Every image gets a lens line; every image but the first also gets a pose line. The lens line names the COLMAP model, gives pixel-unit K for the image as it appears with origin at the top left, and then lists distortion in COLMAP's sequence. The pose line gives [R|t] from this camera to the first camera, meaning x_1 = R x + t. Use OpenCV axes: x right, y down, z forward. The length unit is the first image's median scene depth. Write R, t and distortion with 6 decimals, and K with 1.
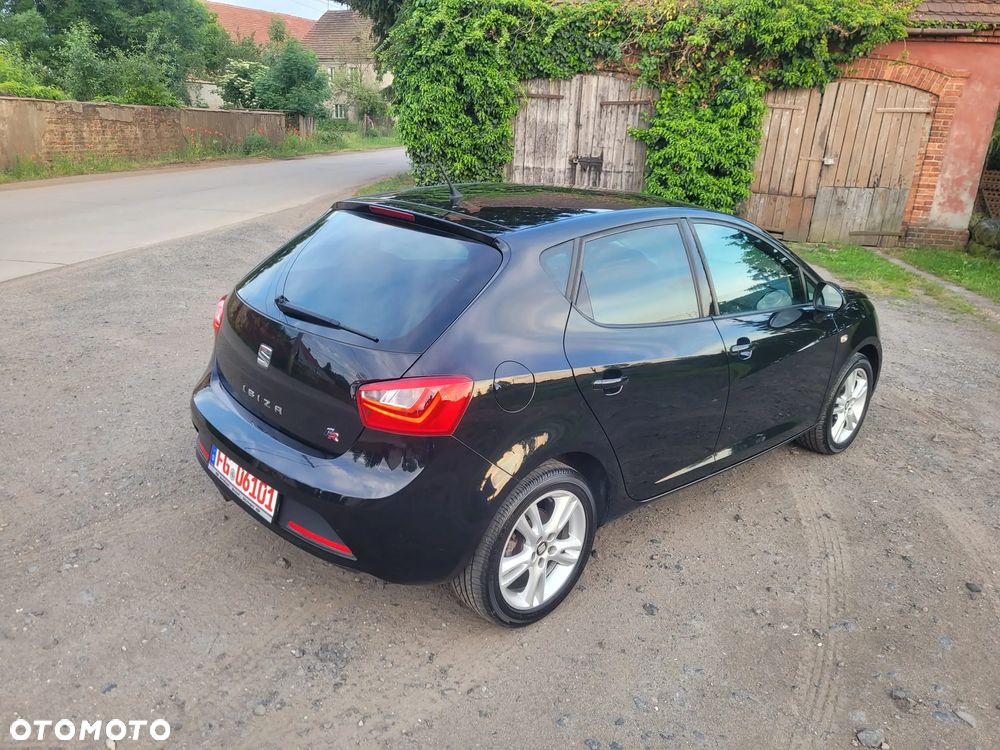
lens RADIAL K [[751.6, 0, 497.3], [0, 751.6, 363.2], [0, 0, 1]] dist [0.059881, -0.048729]
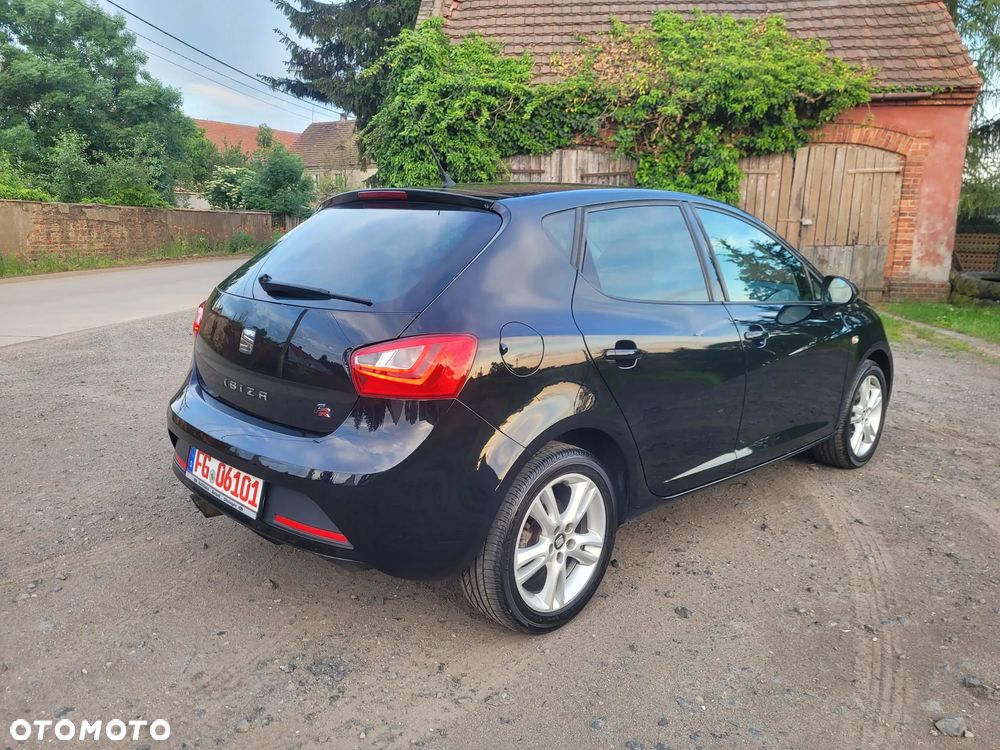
lens RADIAL K [[751.6, 0, 504.0], [0, 751.6, 367.7], [0, 0, 1]] dist [0.059881, -0.048729]
pose [[0.998765, -0.042715, 0.025389, -0.015133], [0.045468, 0.991713, -0.120160, 0.104385], [-0.020046, 0.121166, 0.992430, 0.060552]]
